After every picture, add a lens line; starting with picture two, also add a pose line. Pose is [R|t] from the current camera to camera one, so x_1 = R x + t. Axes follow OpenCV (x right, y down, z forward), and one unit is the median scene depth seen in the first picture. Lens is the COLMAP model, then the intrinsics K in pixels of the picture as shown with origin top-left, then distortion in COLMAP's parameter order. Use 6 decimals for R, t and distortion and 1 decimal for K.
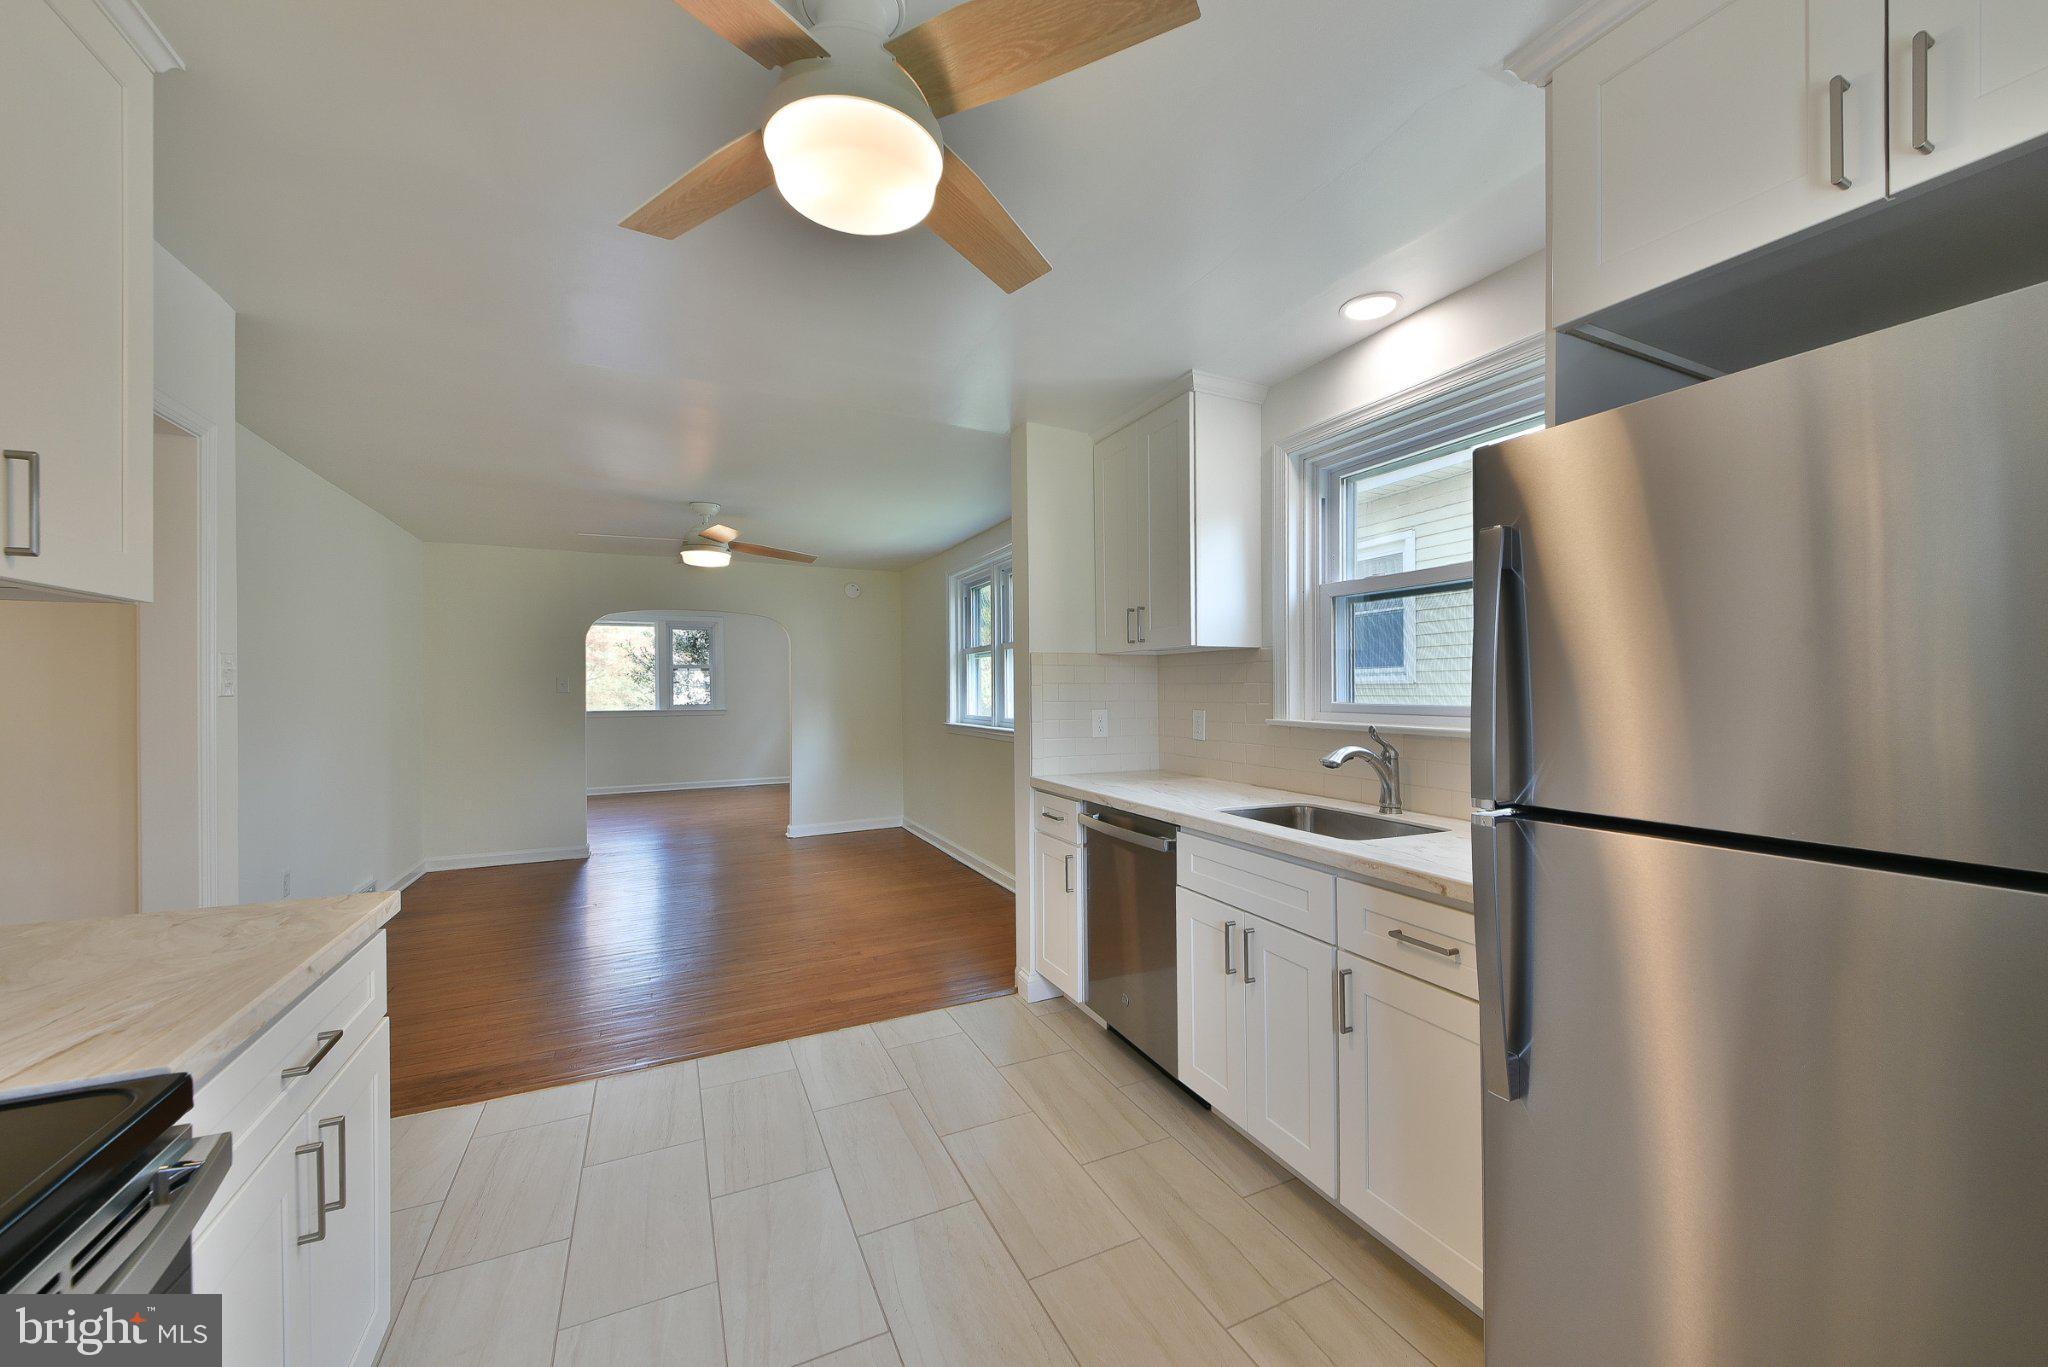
lens RADIAL K [[756.8, 0, 1024.0], [0, 756.8, 683.5], [0, 0, 1]] dist [0.000734, -0.000027]
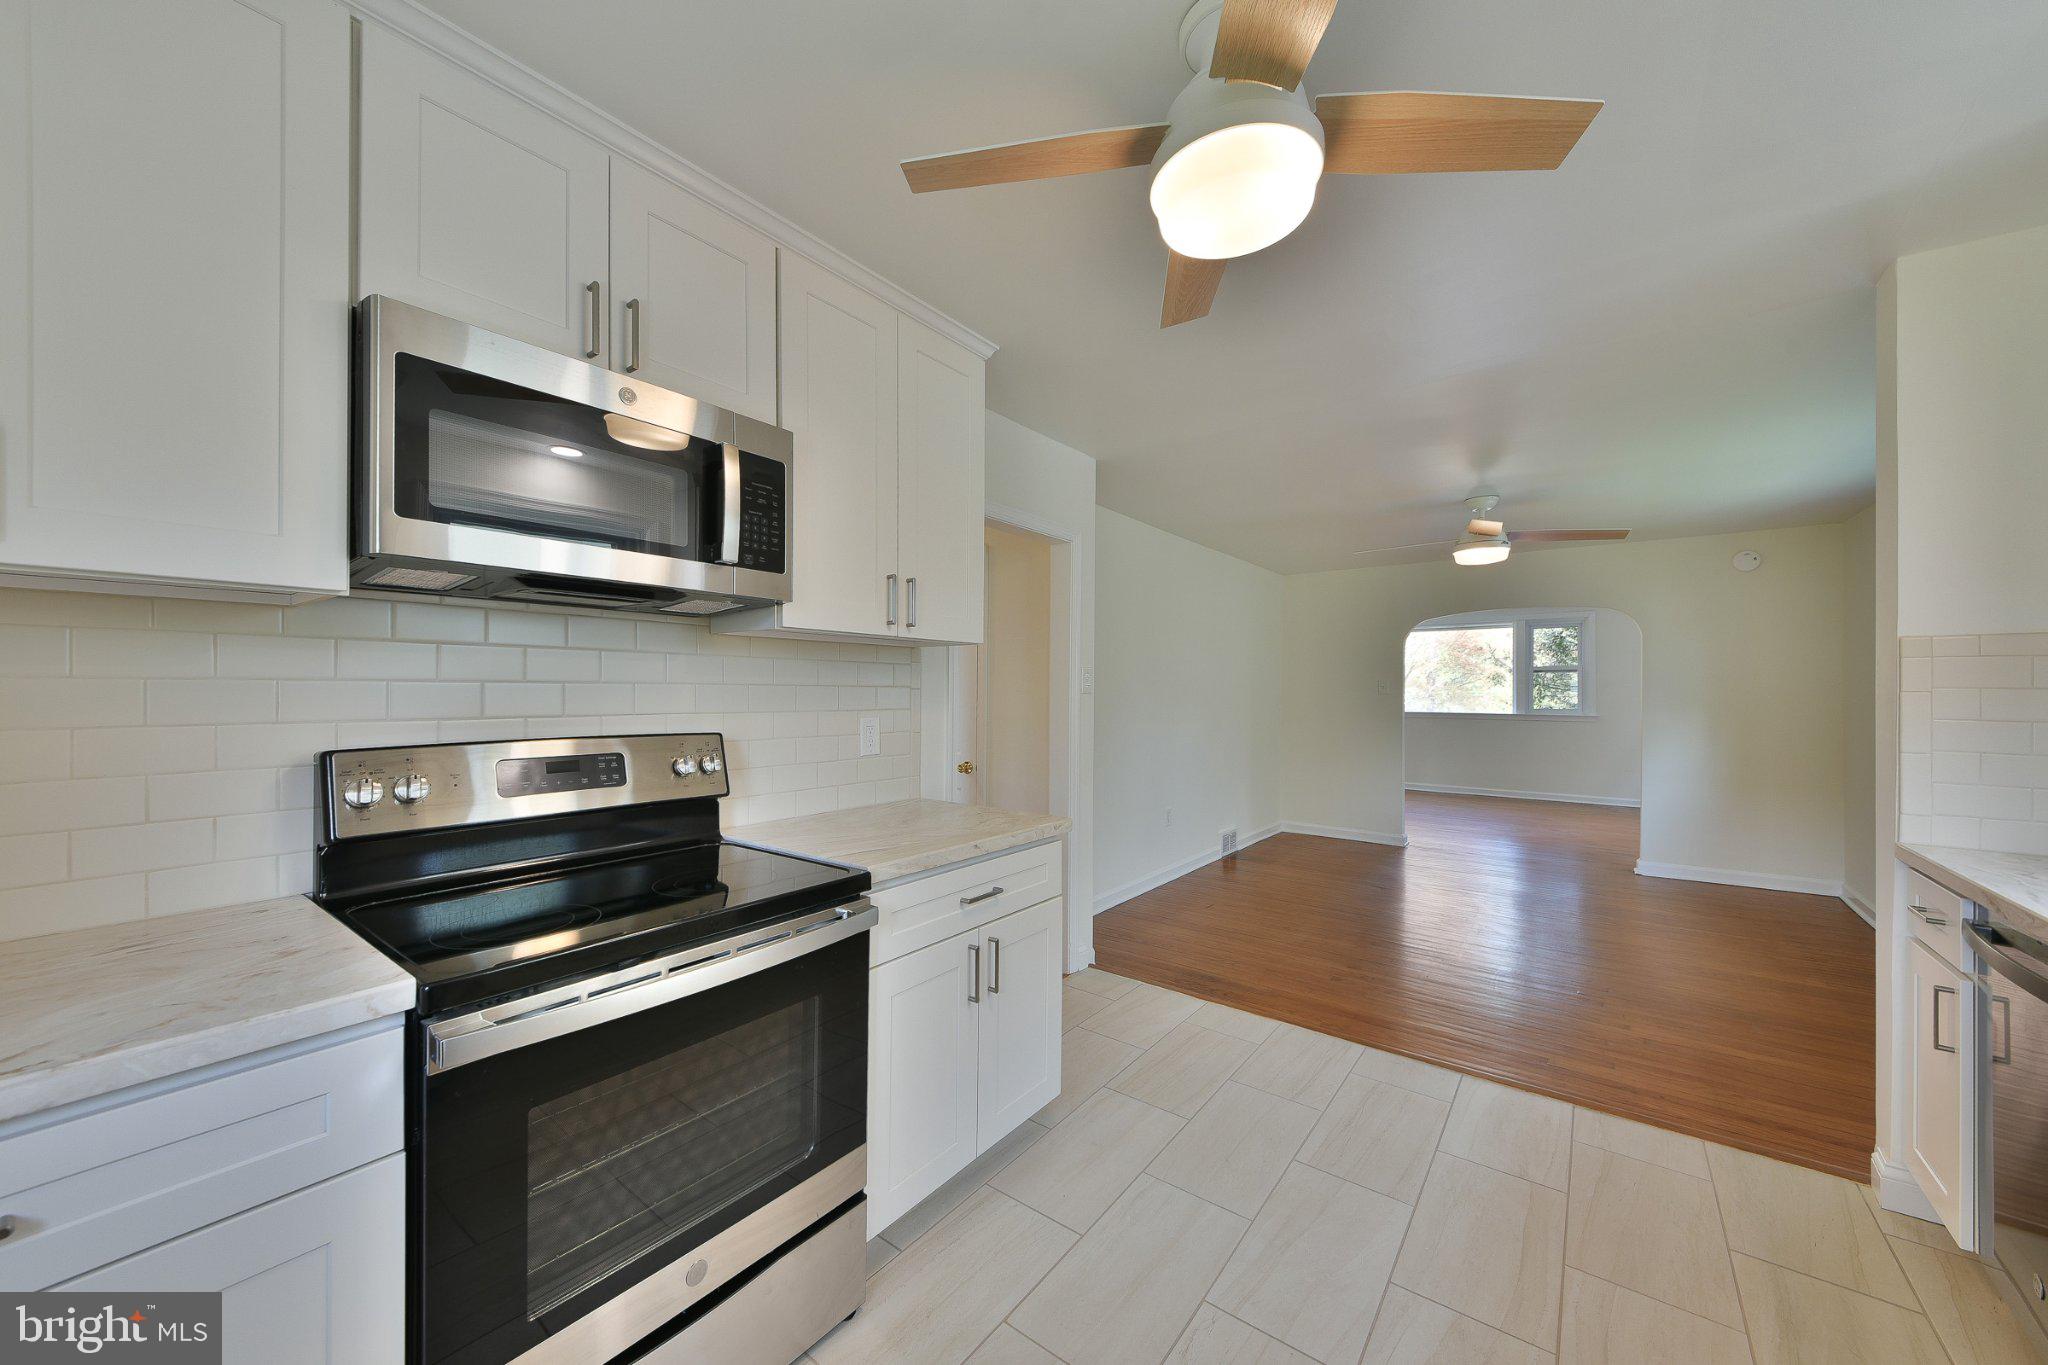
lens RADIAL K [[723.9, 0, 1024.0], [0, 723.9, 682.5], [0, 0, 1]] dist [-0.006240, -0.000124]
pose [[0.448163, 0.002830, -0.893947, 0.121318], [-0.006372, 0.999980, -0.000028, -0.000671], [0.893929, 0.005709, 0.448172, 0.066846]]
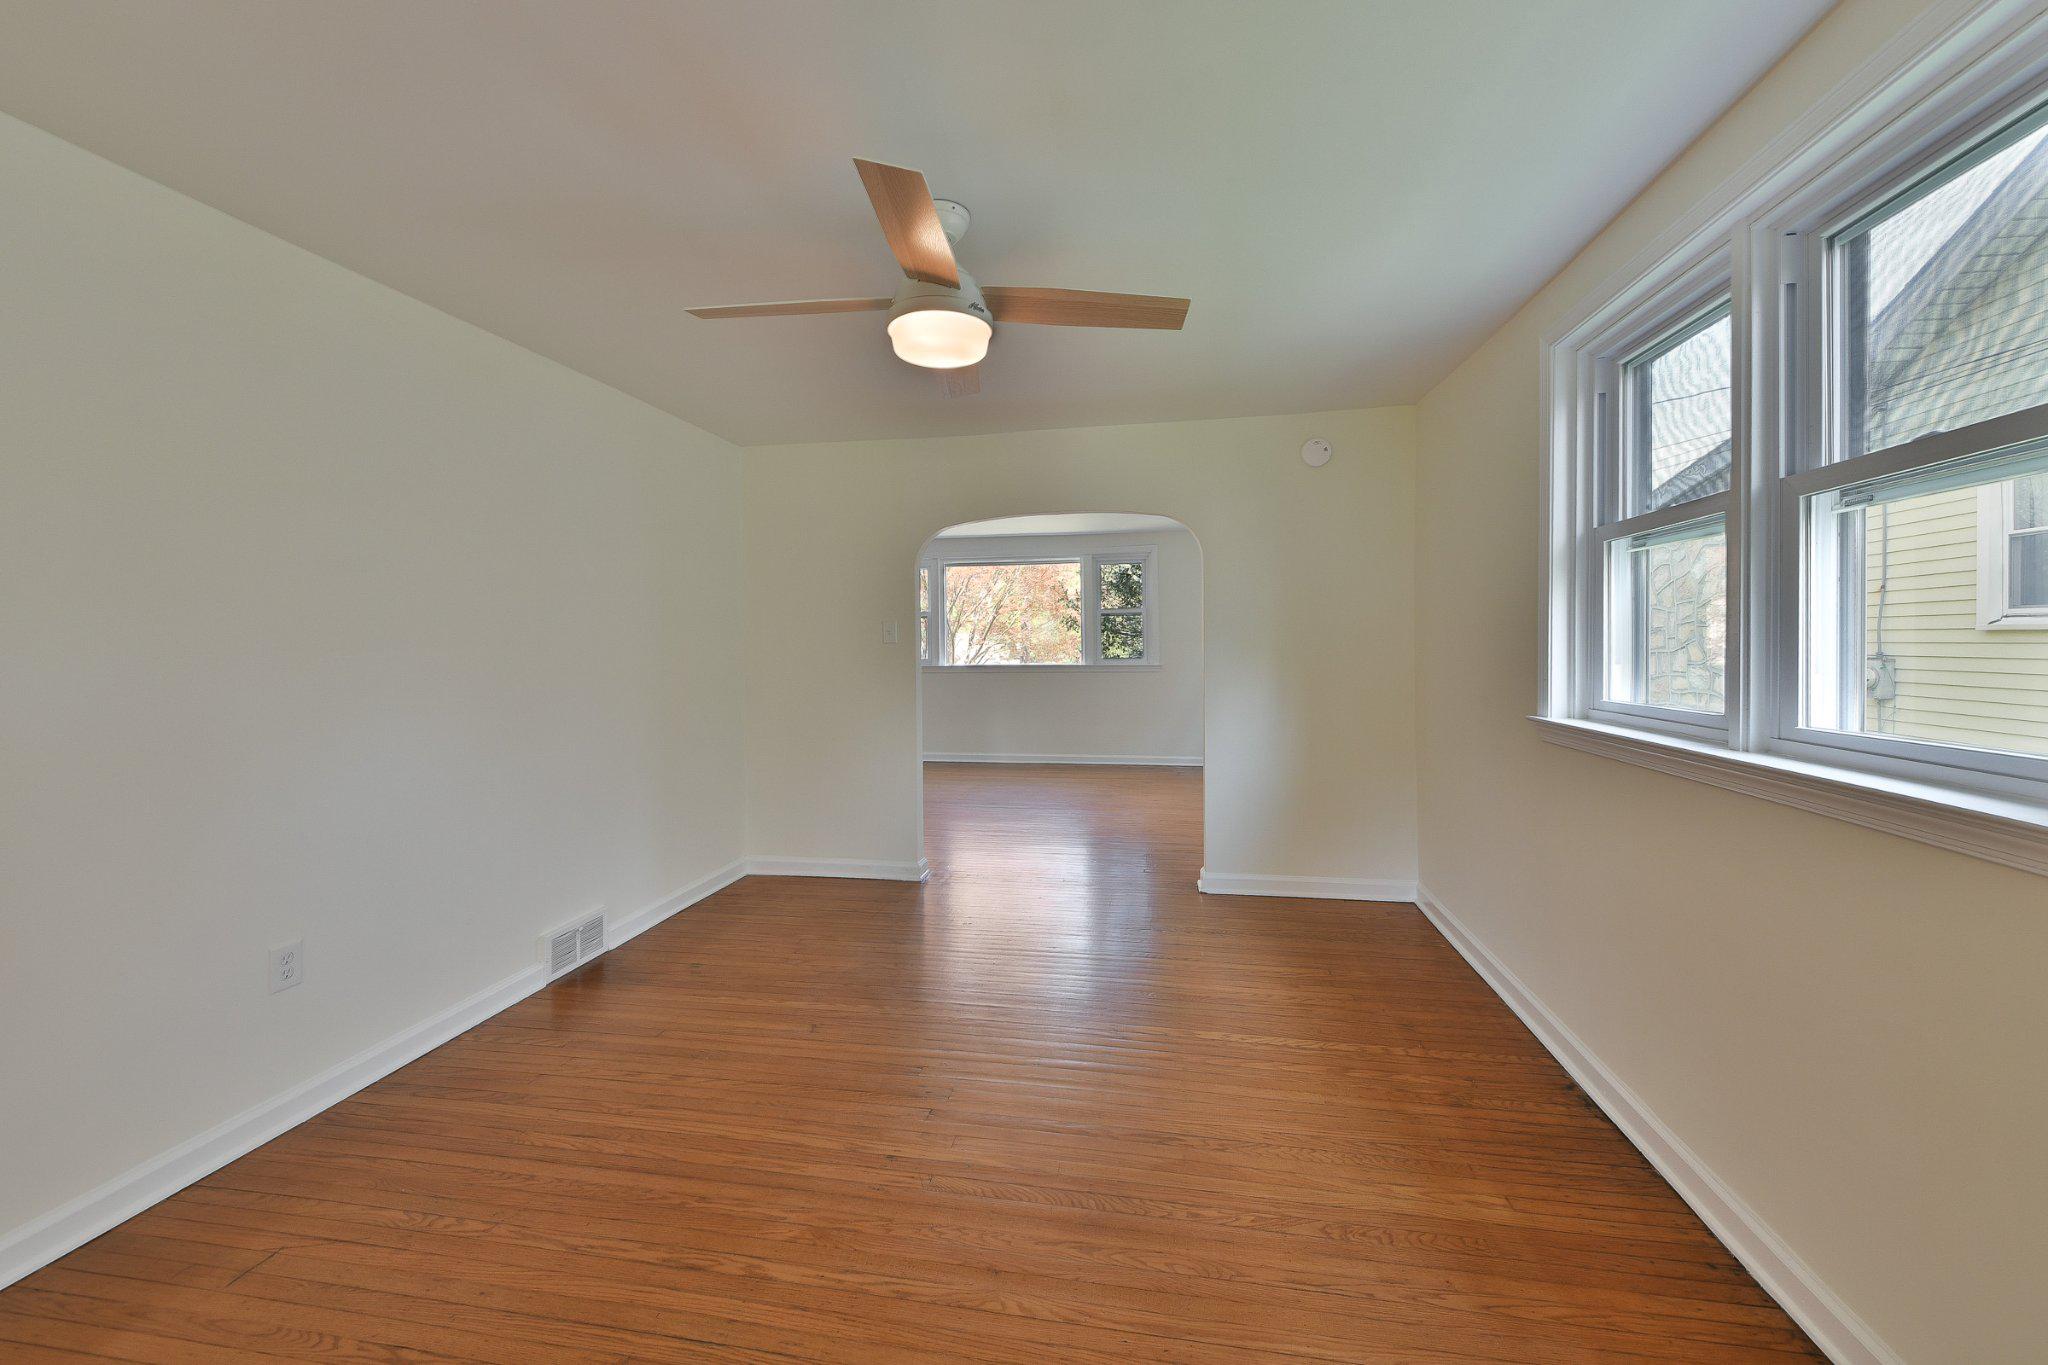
lens RADIAL K [[797.2, 0, 1026.6], [0, 797.2, 641.4], [0, 0, 1]] dist [0.000163, -0.000100]
pose [[0.822061, 0.001895, -0.569396, -0.095572], [0.003189, 0.999963, 0.007933, 0.007890], [0.569390, -0.008338, 0.822025, 0.557746]]
